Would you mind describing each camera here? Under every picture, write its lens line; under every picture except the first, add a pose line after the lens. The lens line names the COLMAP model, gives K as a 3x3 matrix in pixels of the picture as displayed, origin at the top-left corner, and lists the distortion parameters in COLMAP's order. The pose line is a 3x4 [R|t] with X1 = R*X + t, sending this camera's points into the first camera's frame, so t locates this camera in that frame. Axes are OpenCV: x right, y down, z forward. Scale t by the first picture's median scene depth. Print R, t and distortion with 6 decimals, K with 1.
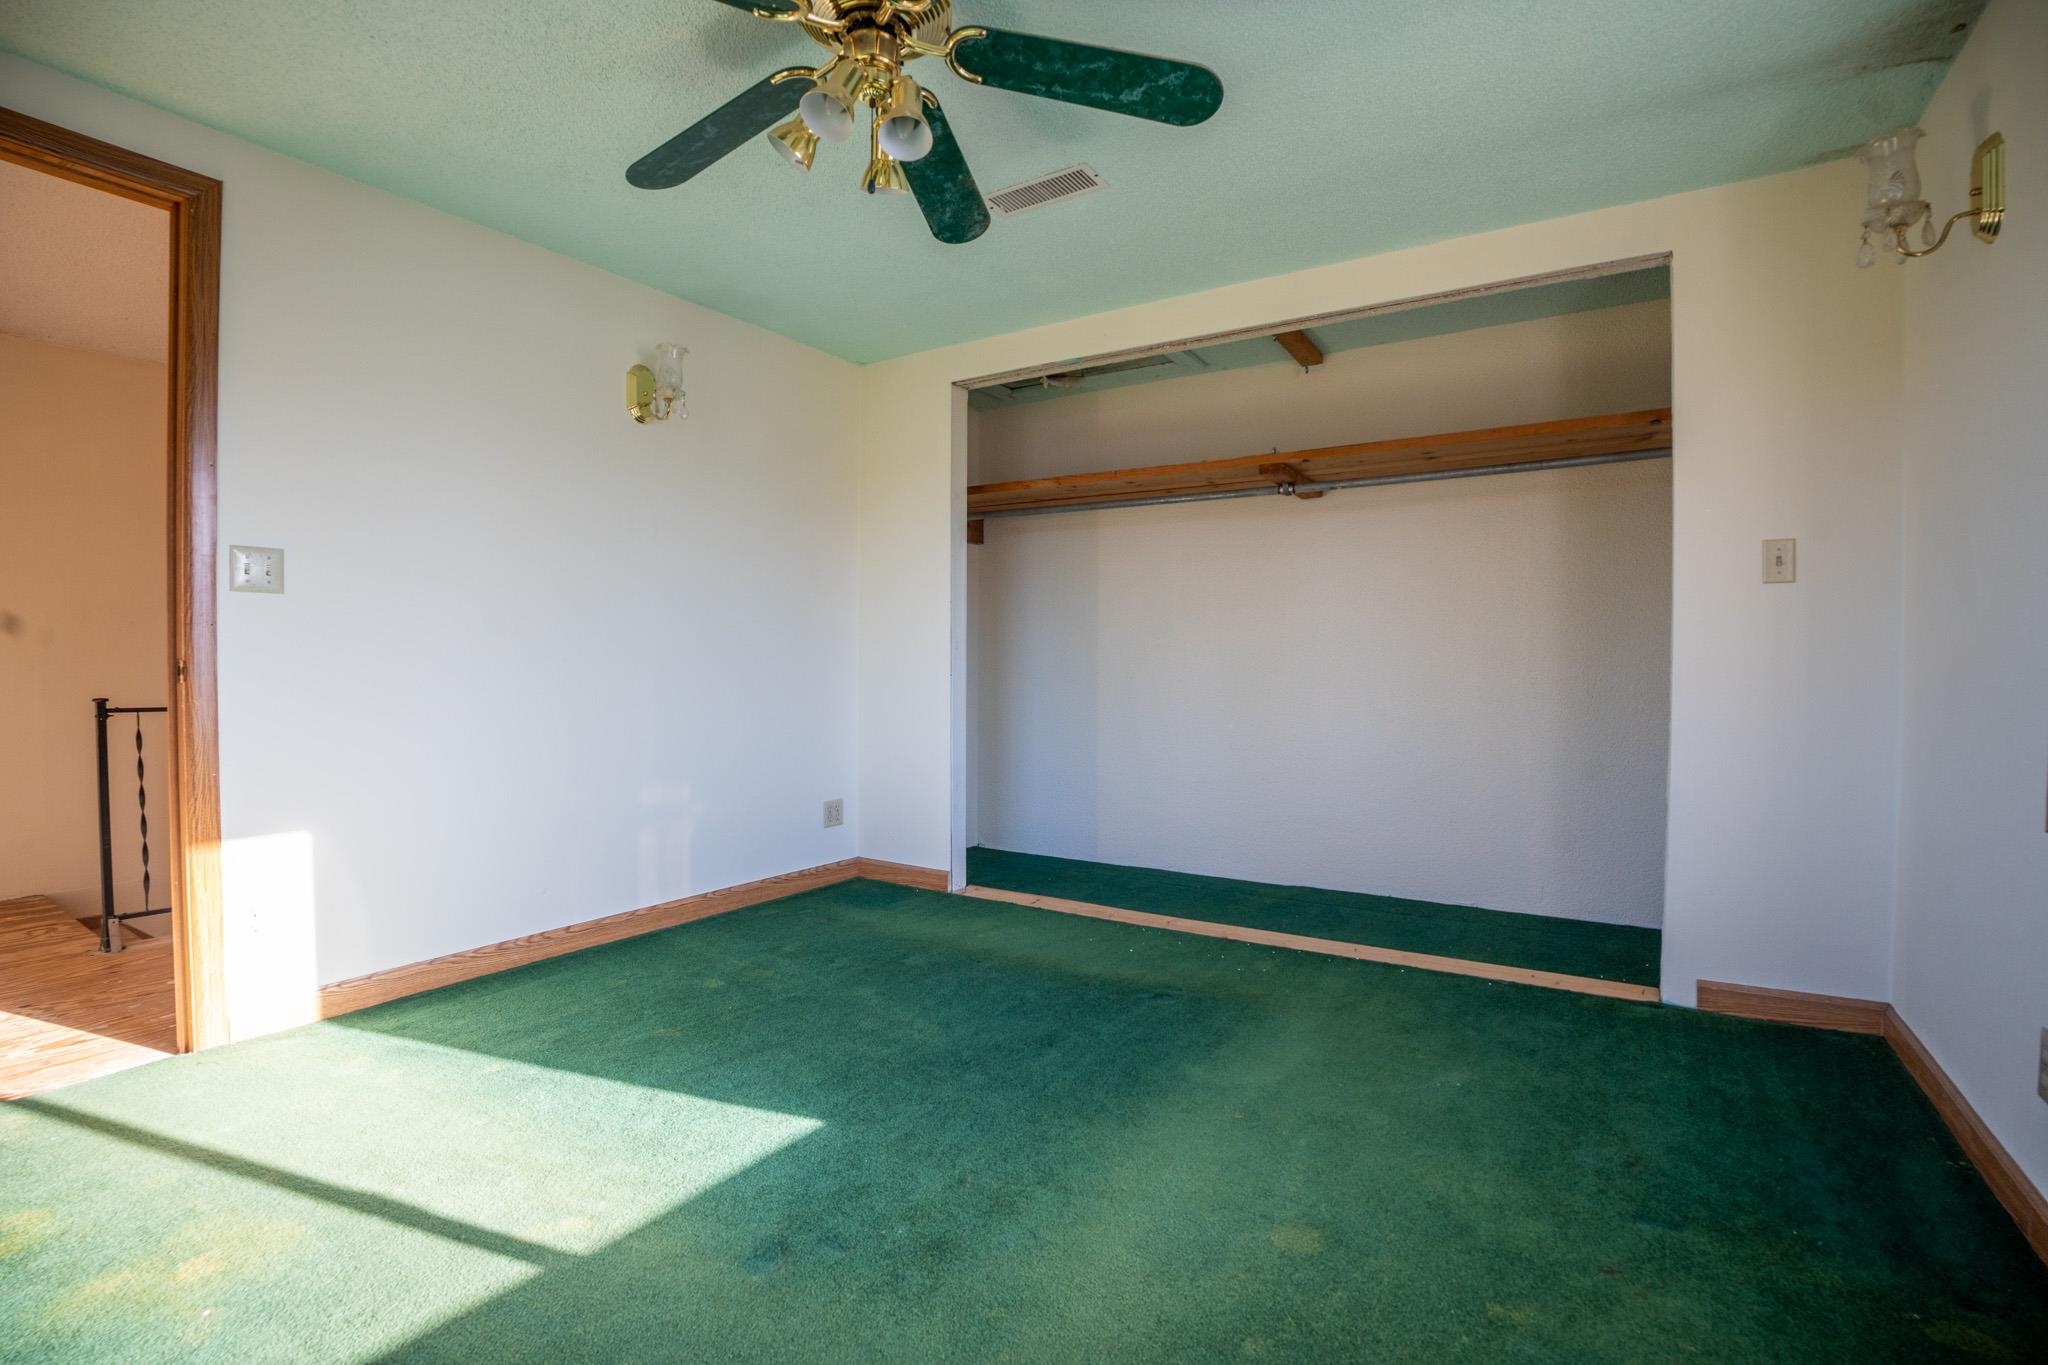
lens RADIAL K [[945.7, 0, 1024.0], [0, 945.7, 682.5], [0, 0, 1]] dist [-0.083040, 0.024604]
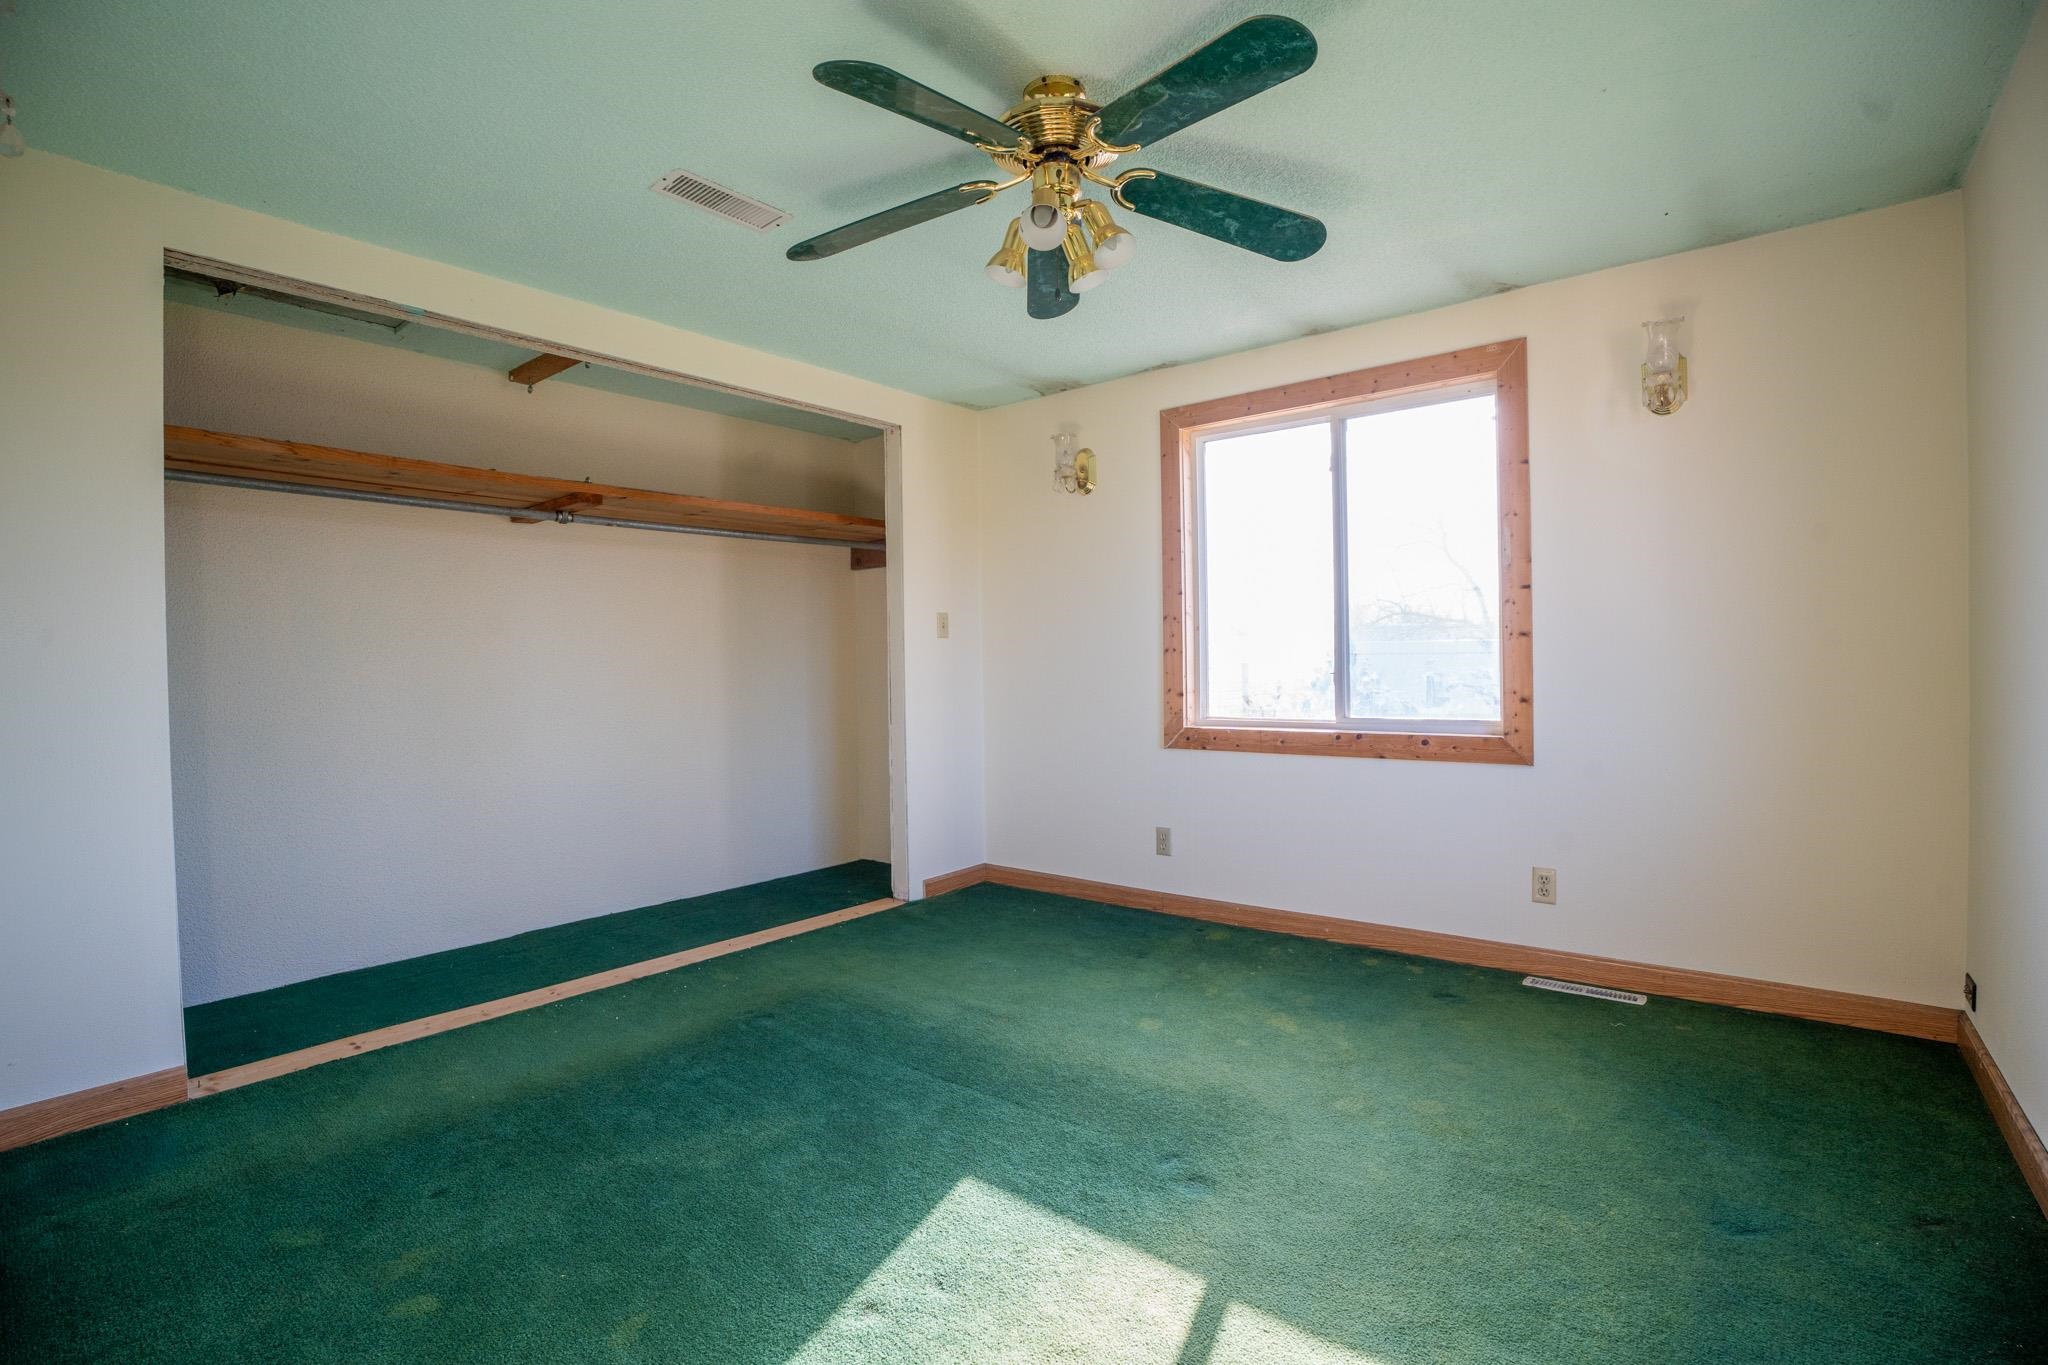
lens RADIAL K [[945.7, 0, 1024.0], [0, 945.7, 682.5], [0, 0, 1]] dist [-0.083040, 0.024604]
pose [[0.100713, -0.022166, 0.994669, -0.714935], [0.038494, 0.999090, 0.018366, -0.039754], [-0.994171, 0.036439, 0.101475, 0.498099]]
